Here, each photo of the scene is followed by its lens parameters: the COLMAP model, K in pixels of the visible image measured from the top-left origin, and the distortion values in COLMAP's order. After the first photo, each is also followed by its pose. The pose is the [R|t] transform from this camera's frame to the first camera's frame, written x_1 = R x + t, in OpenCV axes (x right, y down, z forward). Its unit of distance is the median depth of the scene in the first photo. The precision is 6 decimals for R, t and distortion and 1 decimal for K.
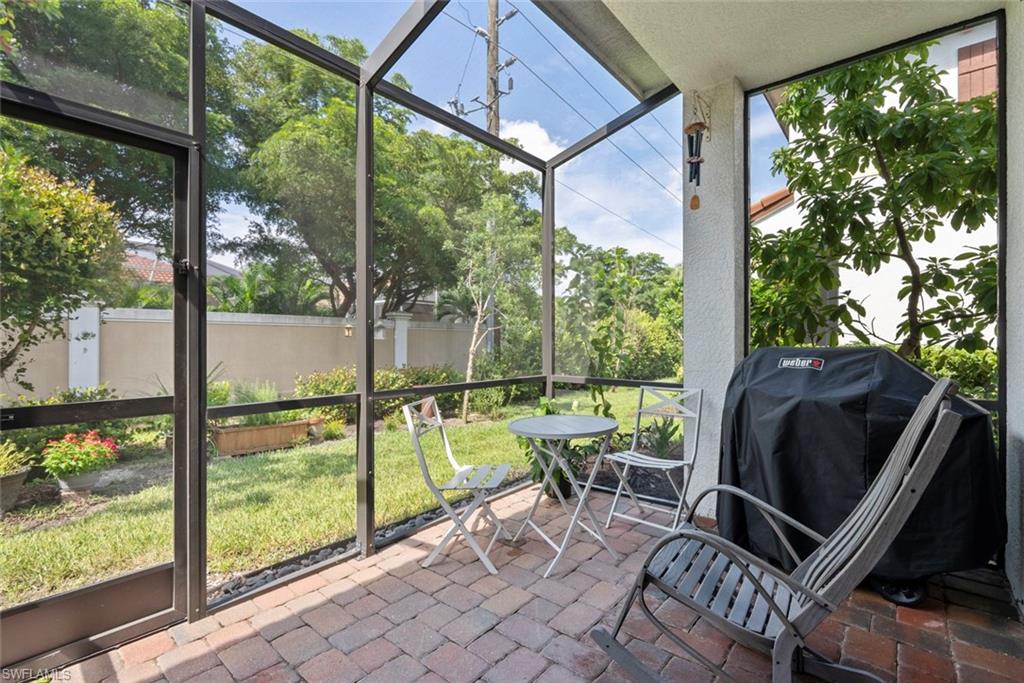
lens RADIAL K [[453.5, 0, 510.8], [0, 453.5, 339.8], [0, 0, 1]] dist [-0.004575, 0.000071]
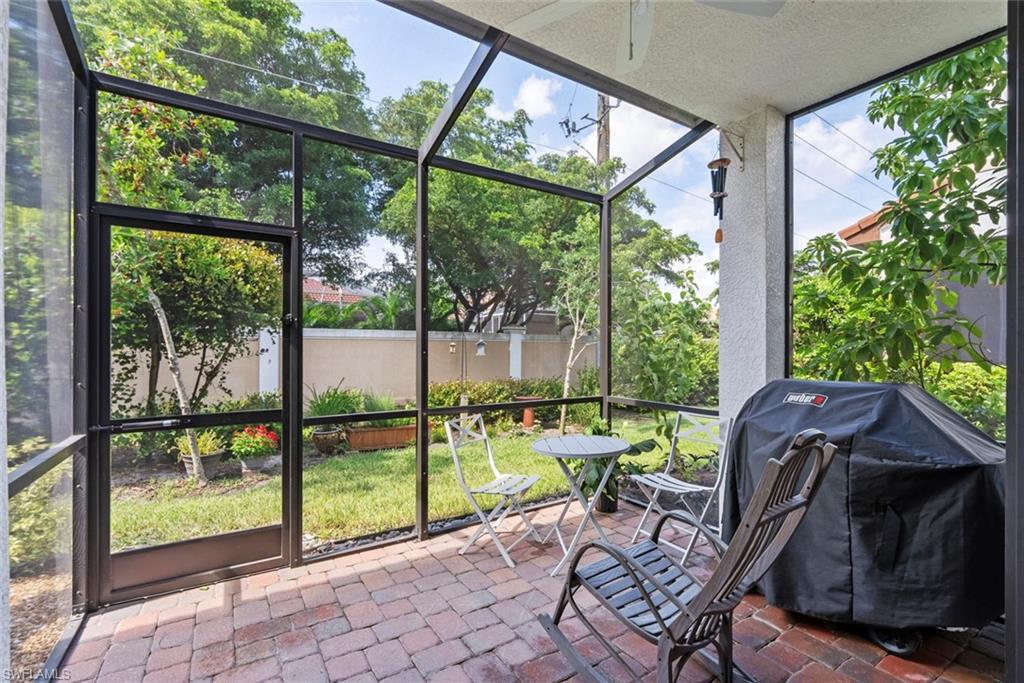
lens RADIAL K [[453.5, 0, 508.9], [0, 453.5, 346.2], [0, 0, 1]] dist [-0.004575, 0.000071]
pose [[0.957025, 0.000541, -0.290006, 0.194686], [-0.001402, 0.999995, -0.002761, -0.038798], [0.290003, 0.003049, 0.957021, -0.091821]]
